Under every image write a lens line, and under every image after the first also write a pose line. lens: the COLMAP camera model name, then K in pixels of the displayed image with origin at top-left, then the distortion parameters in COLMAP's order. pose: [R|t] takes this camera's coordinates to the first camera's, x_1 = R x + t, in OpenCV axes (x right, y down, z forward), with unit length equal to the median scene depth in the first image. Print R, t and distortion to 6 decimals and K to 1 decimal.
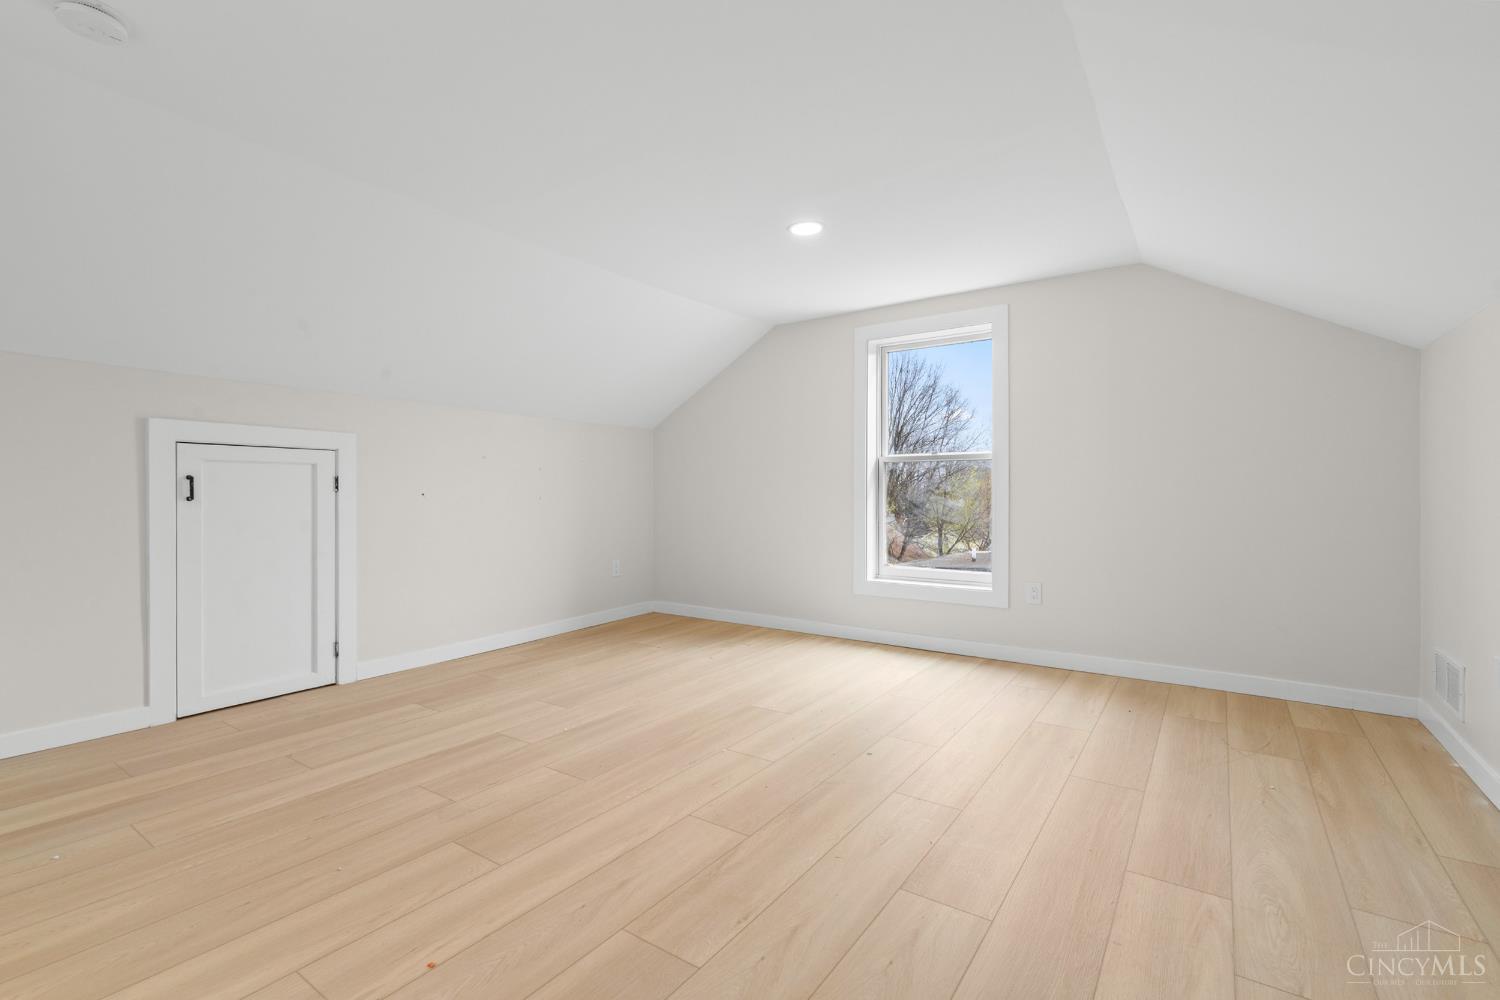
lens RADIAL K [[672.9, 0, 741.5], [0, 672.9, 501.5], [0, 0, 1]] dist [0.009274, -0.000090]
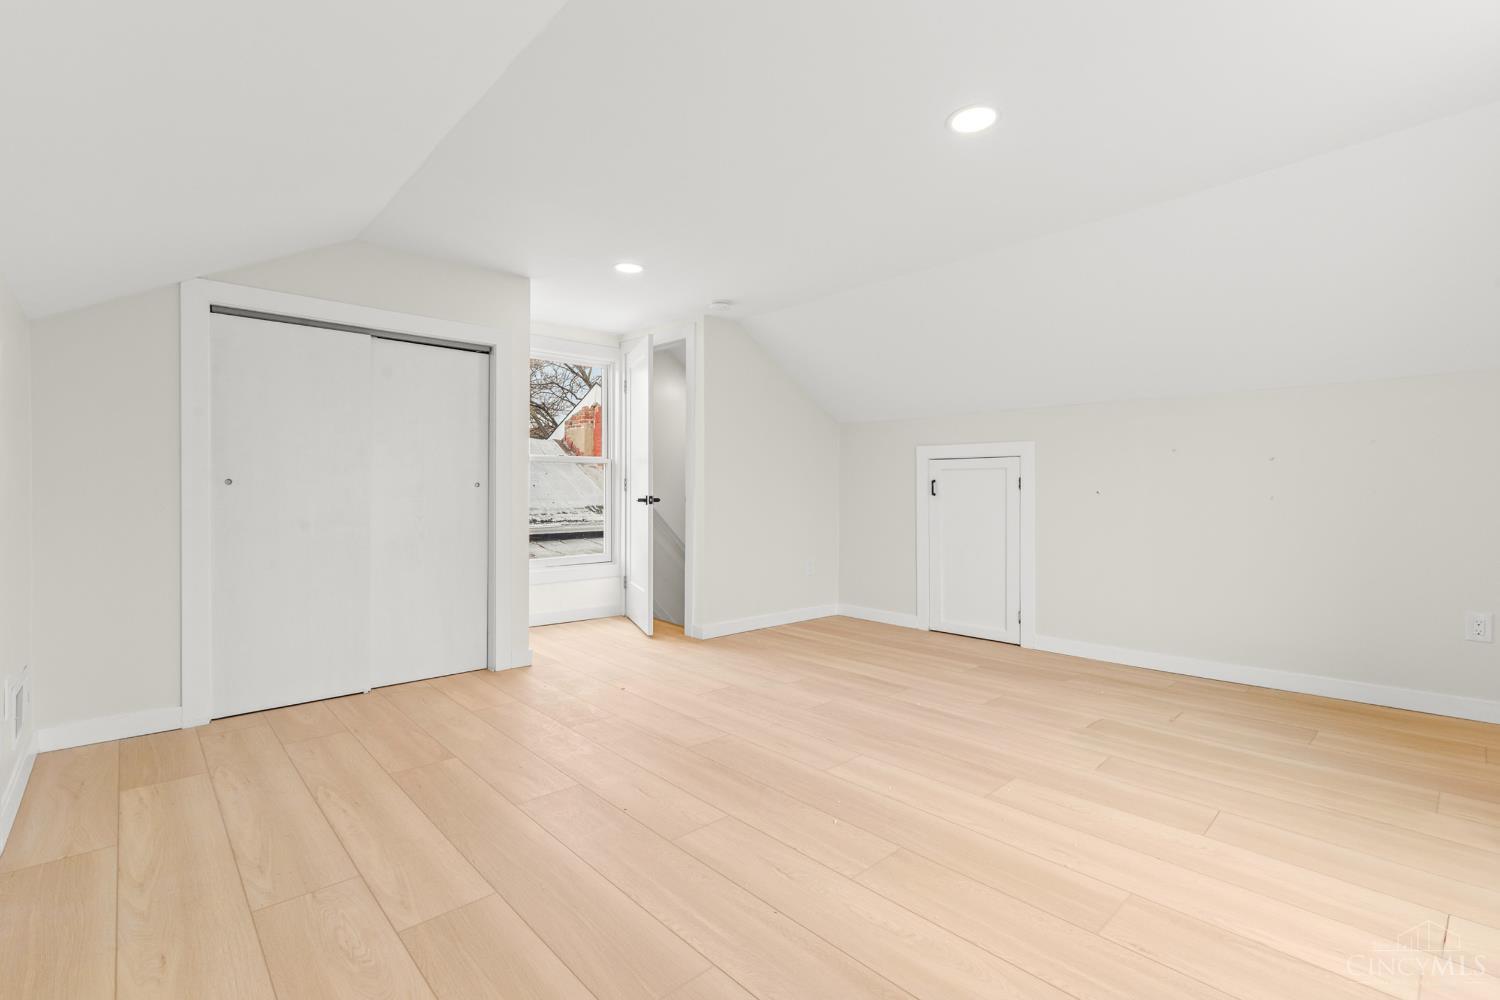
lens RADIAL K [[672.9, 0, 744.5], [0, 672.9, 491.6], [0, 0, 1]] dist [0.009274, -0.000090]
pose [[-0.211602, -0.001807, -0.977354, 0.898934], [-0.013557, 0.999908, 0.001087, -0.006403], [0.977262, 0.013479, -0.211607, 0.974131]]
